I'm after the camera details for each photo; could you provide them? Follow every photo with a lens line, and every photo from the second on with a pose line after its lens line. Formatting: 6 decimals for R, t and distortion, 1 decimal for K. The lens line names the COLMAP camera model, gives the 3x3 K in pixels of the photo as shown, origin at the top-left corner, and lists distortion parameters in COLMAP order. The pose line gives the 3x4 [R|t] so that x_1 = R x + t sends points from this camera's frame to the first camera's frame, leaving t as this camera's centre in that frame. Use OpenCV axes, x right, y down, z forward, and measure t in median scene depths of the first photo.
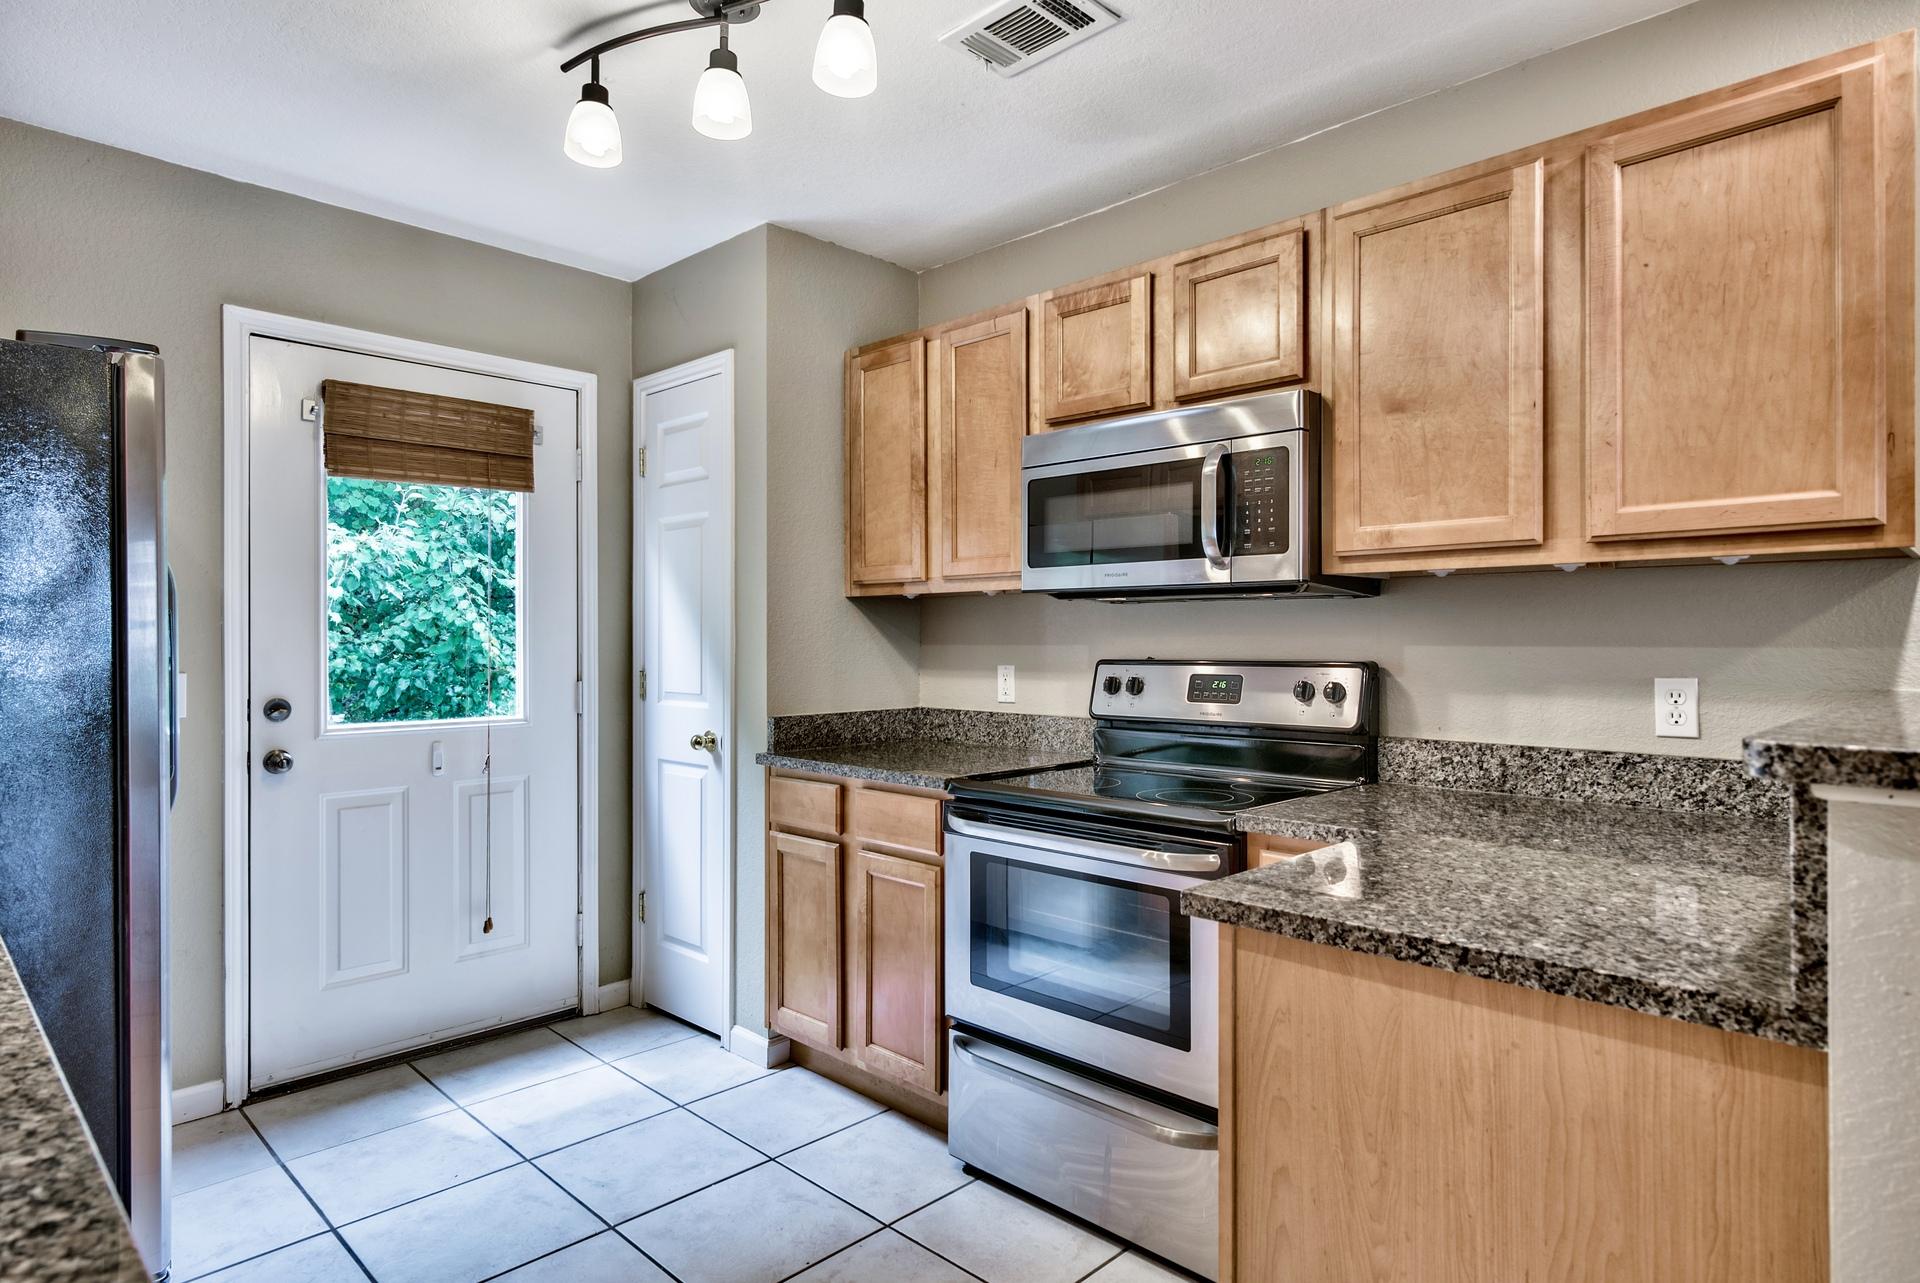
lens RADIAL K [[1074.7, 0, 961.9], [0, 1074.7, 627.6], [0, 0, 1]] dist [-0.000426, -0.000409]
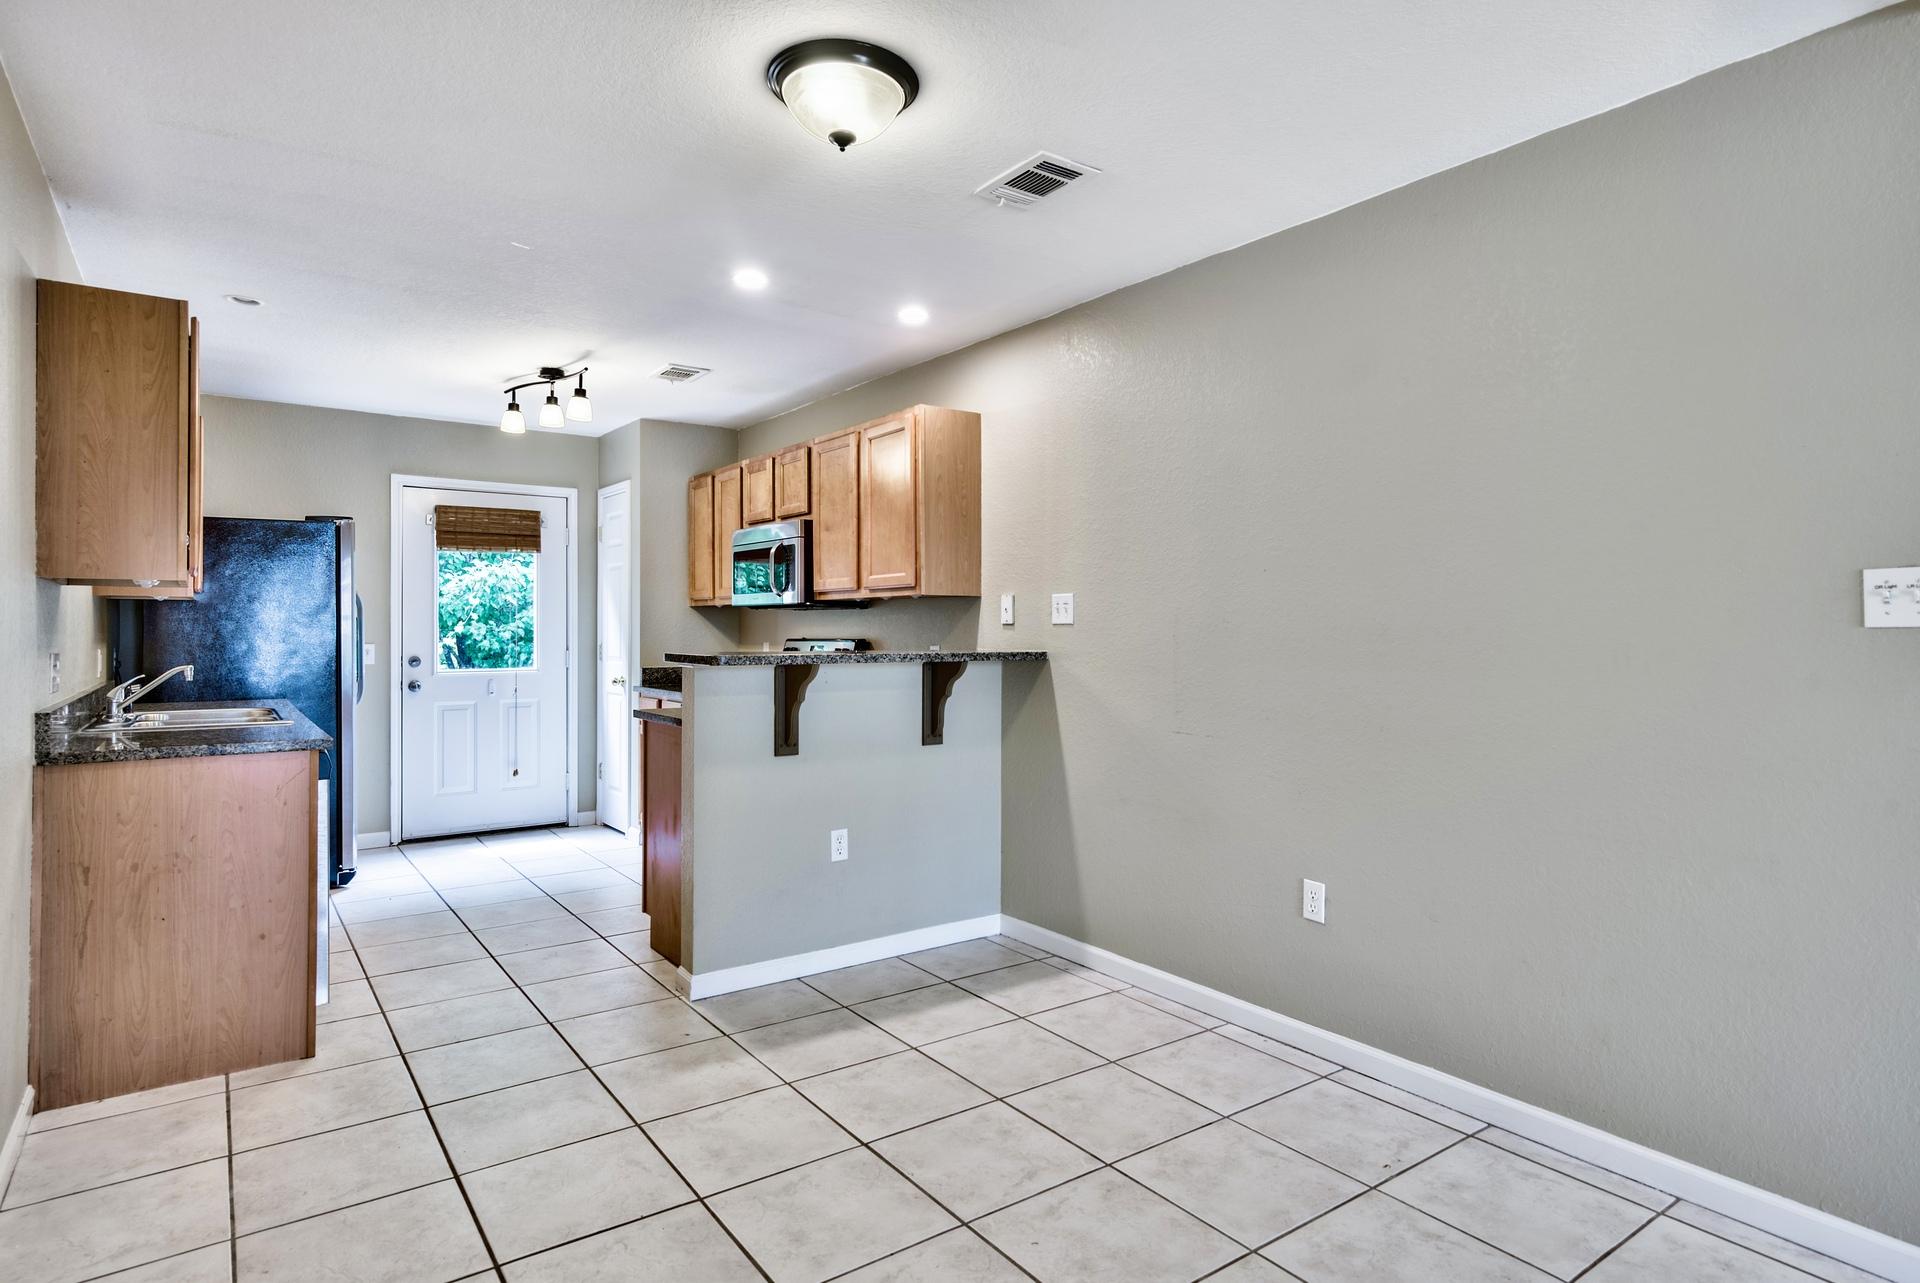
lens RADIAL K [[1069.4, 0, 960.1], [0, 1069.4, 610.2], [0, 0, 1]] dist [0.001832, 0.000448]
pose [[0.984584, -0.002796, -0.174889, 0.773531], [0.001701, 0.999978, -0.006409, -0.009789], [0.174903, 0.006012, 0.984567, -0.870623]]
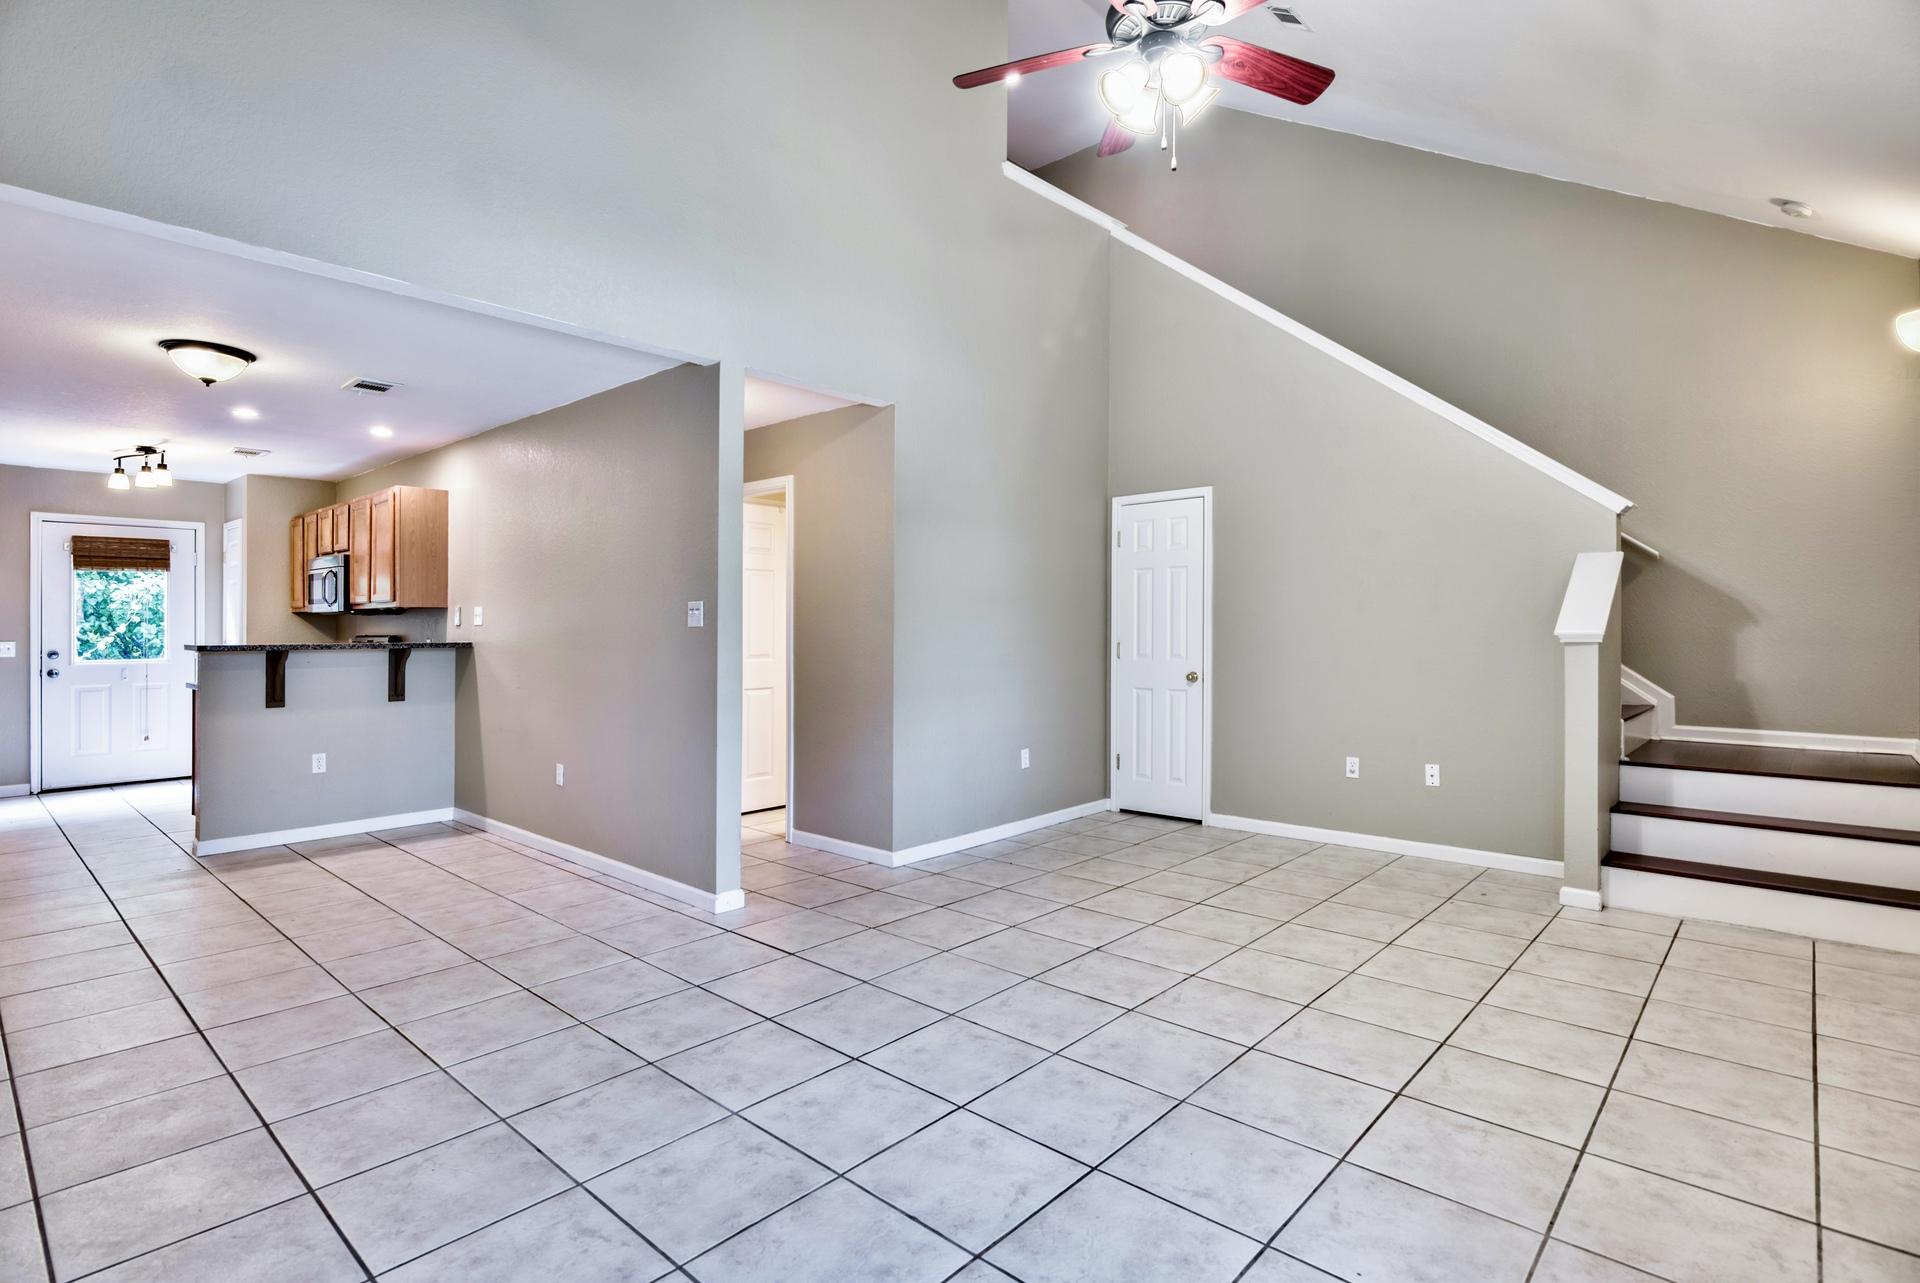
lens RADIAL K [[965.6, 0, 966.1], [0, 965.6, 612.2], [0, 0, 1]] dist [-0.000239, -0.000011]
pose [[0.999339, -0.003645, 0.036172, 1.597205], [0.003728, 0.999991, -0.002210, -0.019322], [-0.036163, 0.002344, 0.999343, -1.547768]]
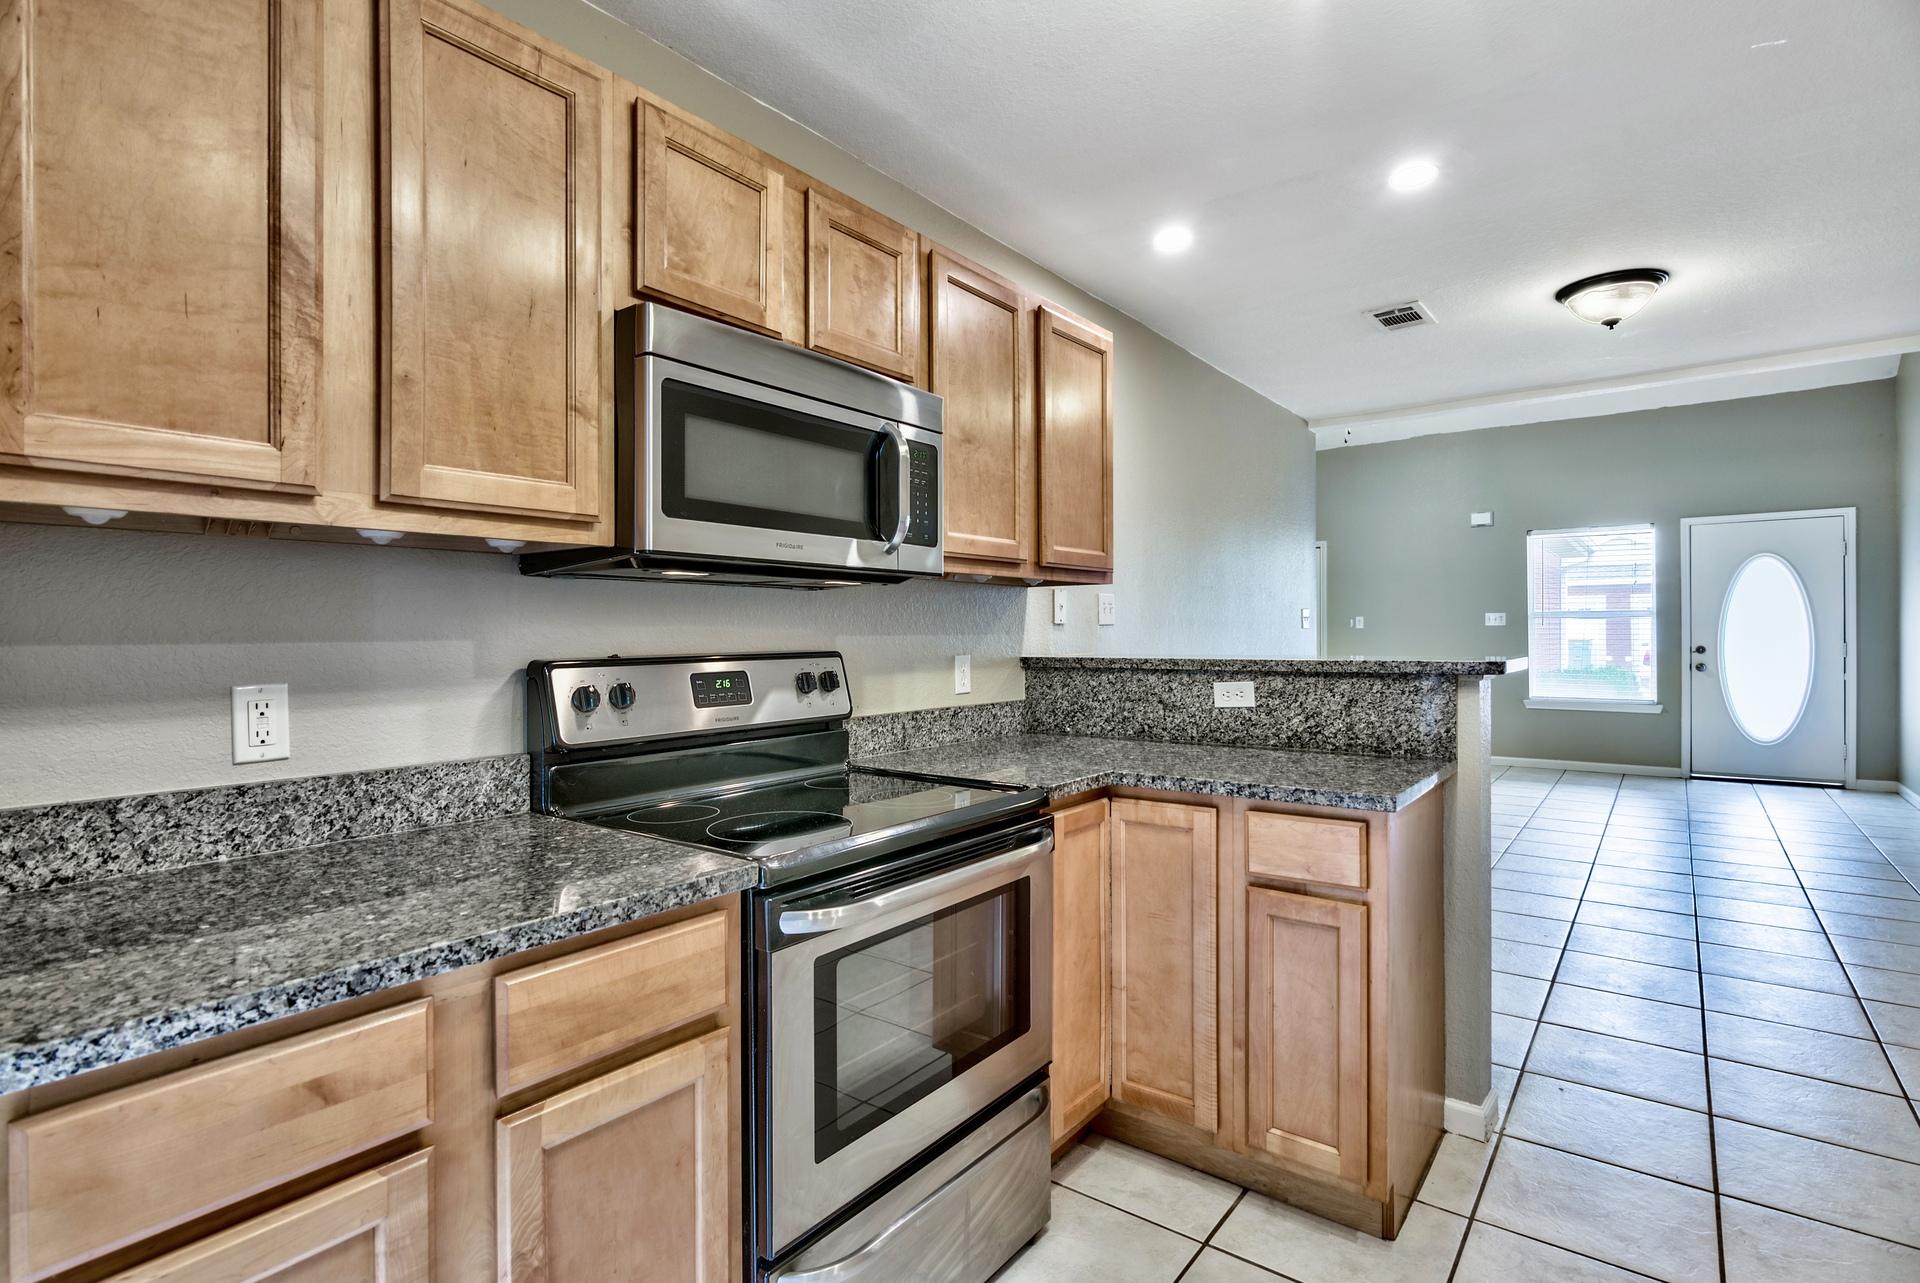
lens RADIAL K [[885.2, 0, 960.0], [0, 885.2, 641.5], [0, 0, 1]] dist [0.000563, 0.000294]
pose [[-0.108507, 0.004912, 0.994084, -0.409804], [0.008941, 0.999952, -0.003965, 0.020893], [-0.994056, 0.008458, -0.108546, 0.766503]]
